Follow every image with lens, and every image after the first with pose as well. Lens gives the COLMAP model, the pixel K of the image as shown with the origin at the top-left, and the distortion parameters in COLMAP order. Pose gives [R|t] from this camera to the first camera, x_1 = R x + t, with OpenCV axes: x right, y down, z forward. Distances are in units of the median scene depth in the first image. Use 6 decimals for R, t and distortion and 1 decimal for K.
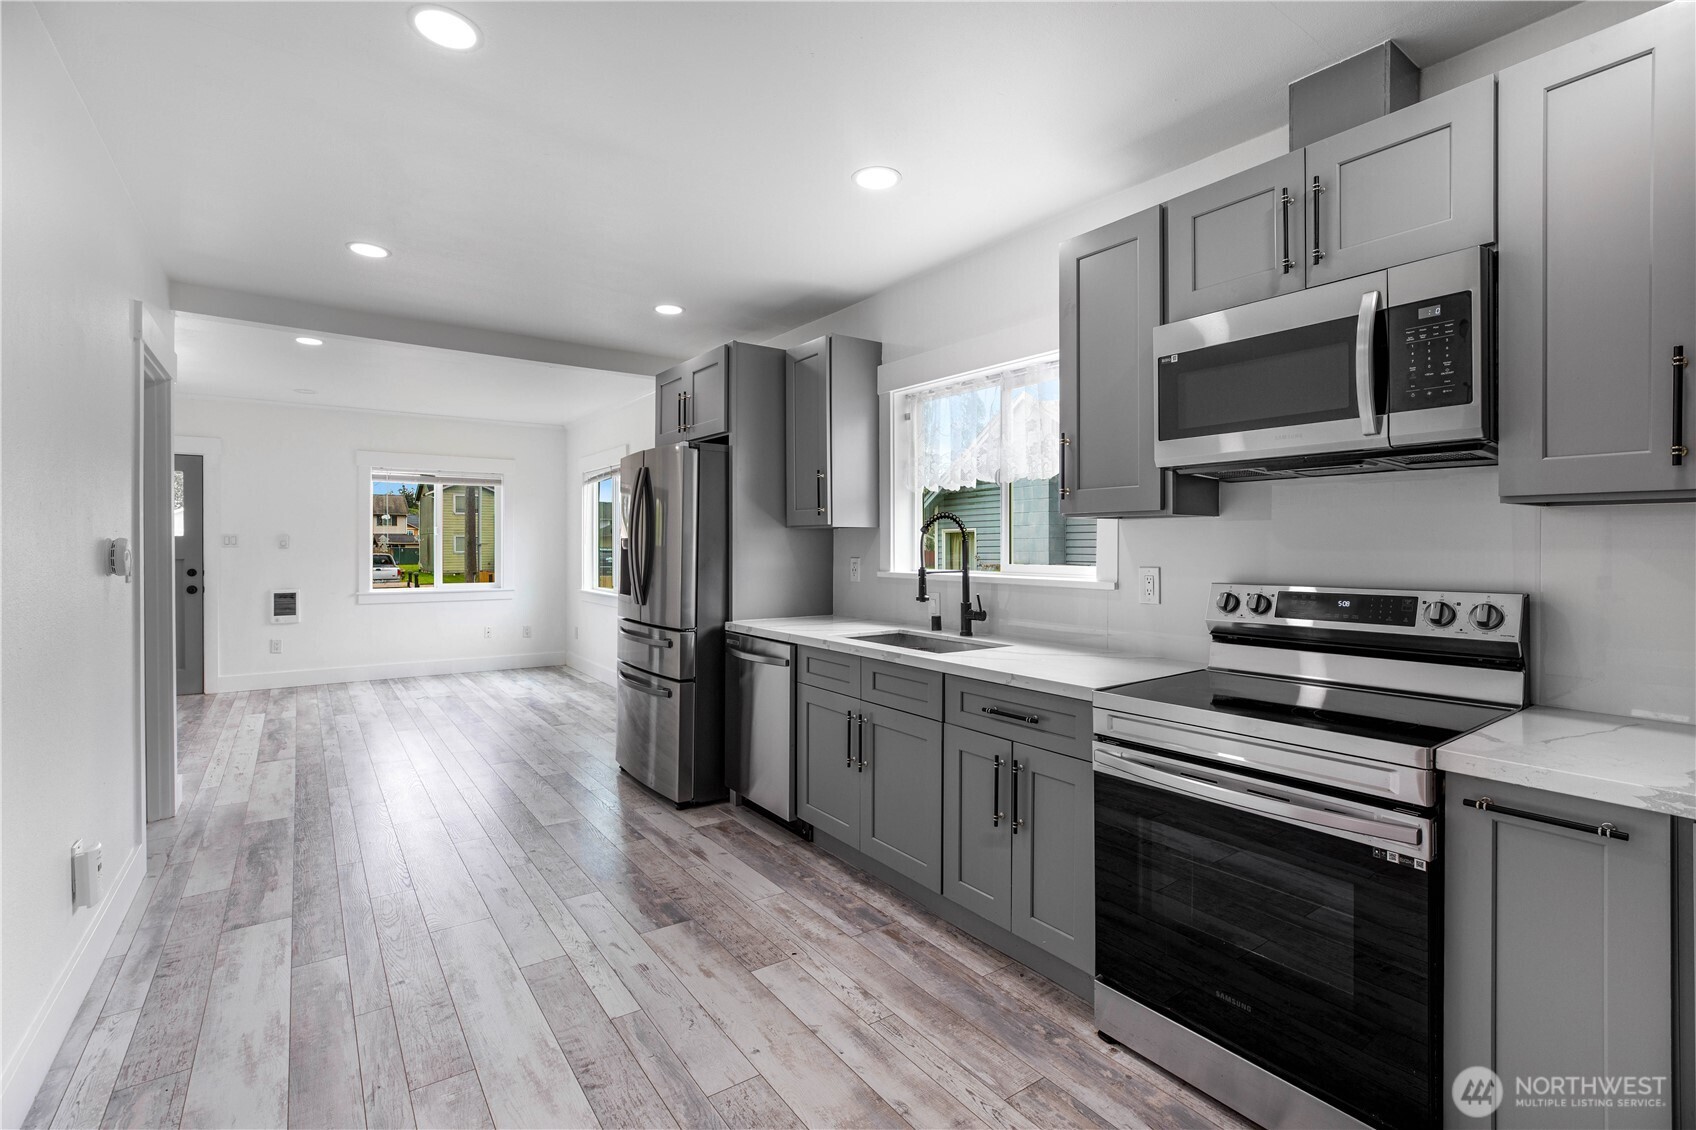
lens RADIAL K [[803.0, 0, 841.6], [0, 803.0, 552.0], [0, 0, 1]] dist [-0.014477, 0.004698]
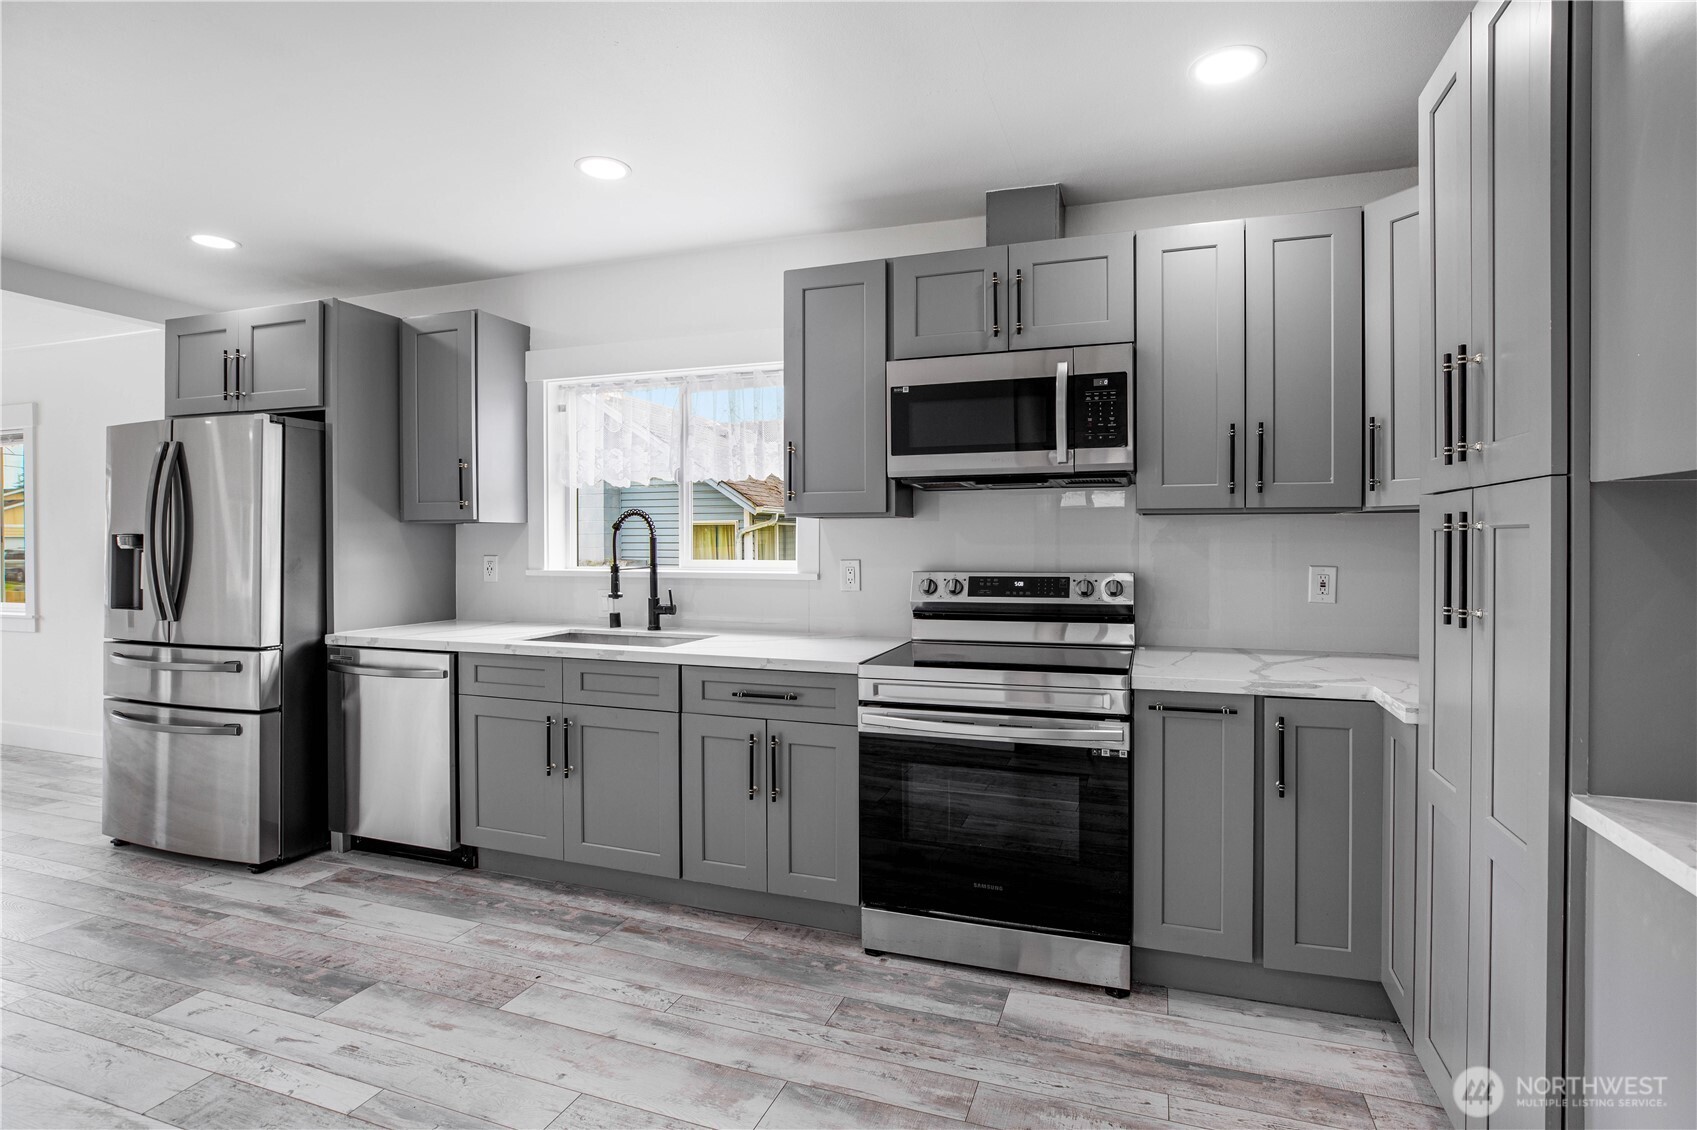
lens RADIAL K [[803.4, 0, 844.1], [0, 803.4, 551.8], [0, 0, 1]] dist [-0.014477, 0.004698]
pose [[0.829840, -0.010694, 0.557899, -0.314404], [0.007880, 0.999941, 0.007446, -0.001781], [-0.557945, -0.001783, 0.829876, 0.024036]]
